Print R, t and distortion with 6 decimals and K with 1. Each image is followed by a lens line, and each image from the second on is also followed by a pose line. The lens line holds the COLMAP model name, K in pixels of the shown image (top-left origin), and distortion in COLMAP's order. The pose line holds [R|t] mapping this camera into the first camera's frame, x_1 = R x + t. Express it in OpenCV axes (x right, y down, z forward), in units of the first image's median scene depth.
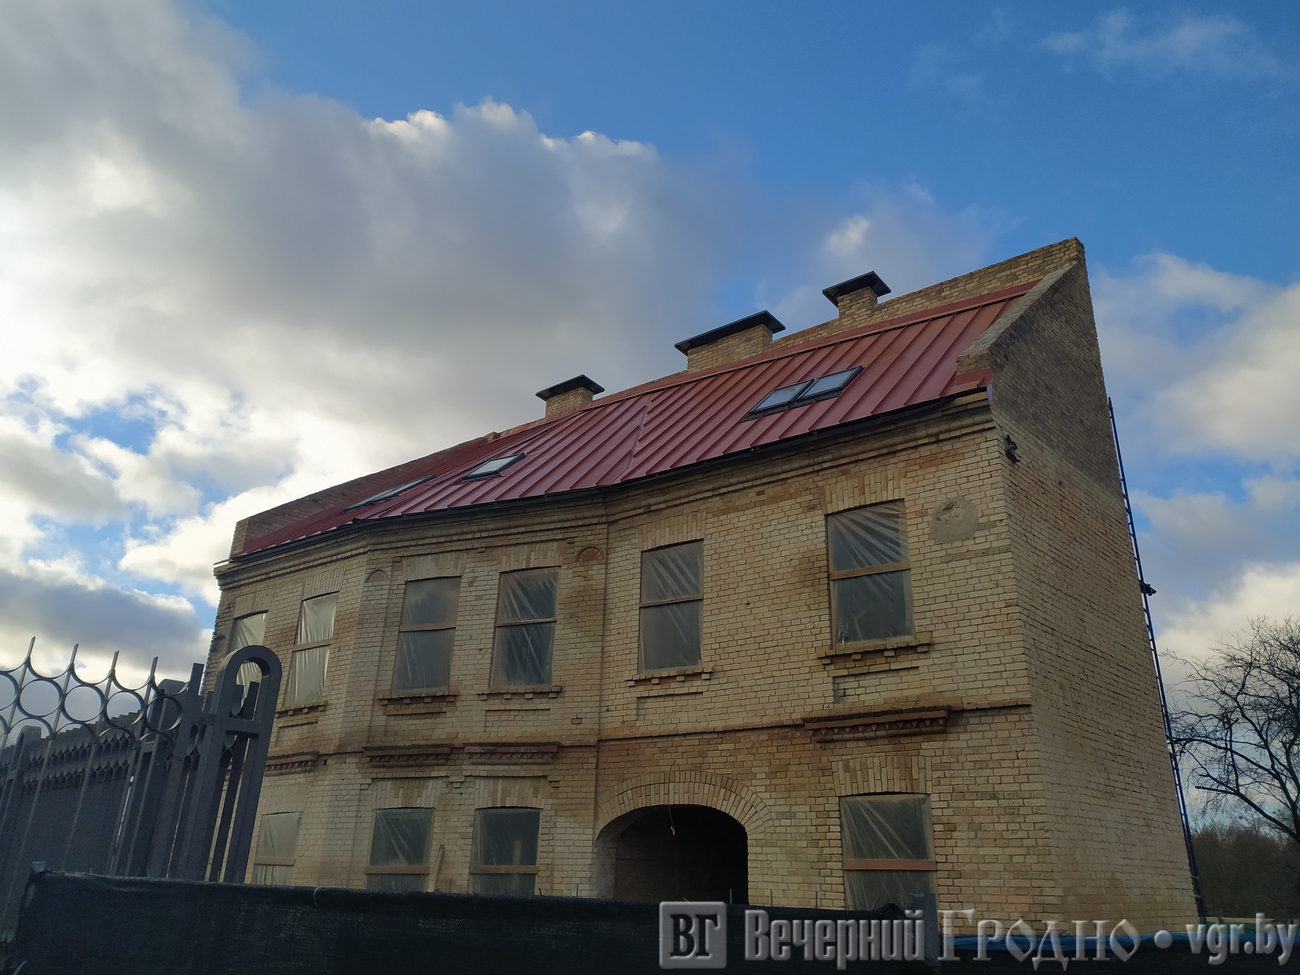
lens RADIAL K [[971.6, 0, 650.0], [0, 971.6, 487.5], [0, 0, 1]] dist [0.055300, -0.000347]
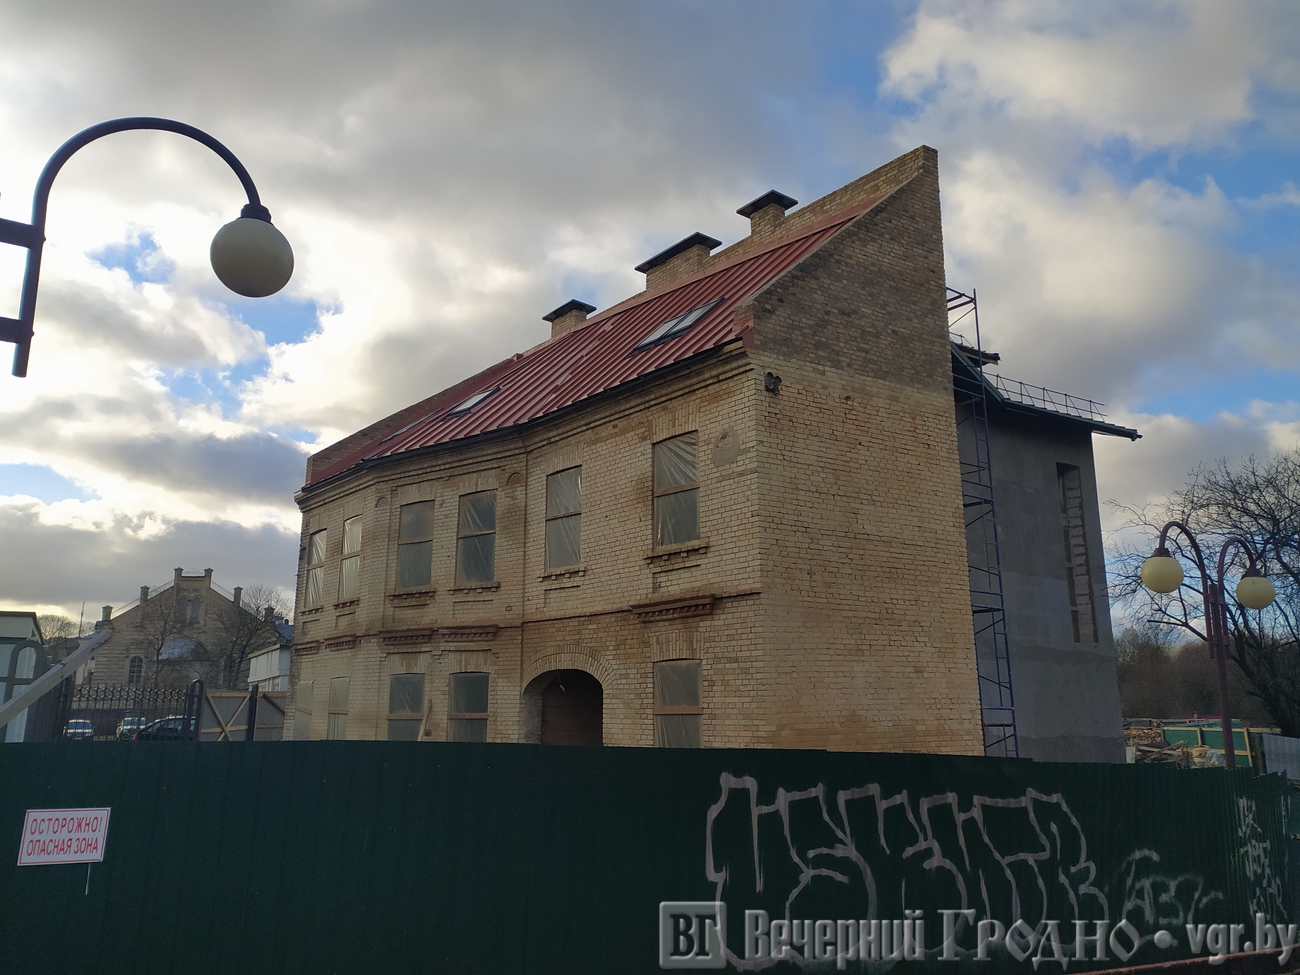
lens RADIAL K [[961.7, 0, 625.3], [0, 961.7, 489.7], [0, 0, 1]] dist [0.045089, 0.000209]
pose [[0.967997, -0.076093, -0.239146, 0.406817], [0.113796, 0.982415, 0.148023, -0.093692], [0.223677, -0.170500, 0.959634, -0.186243]]
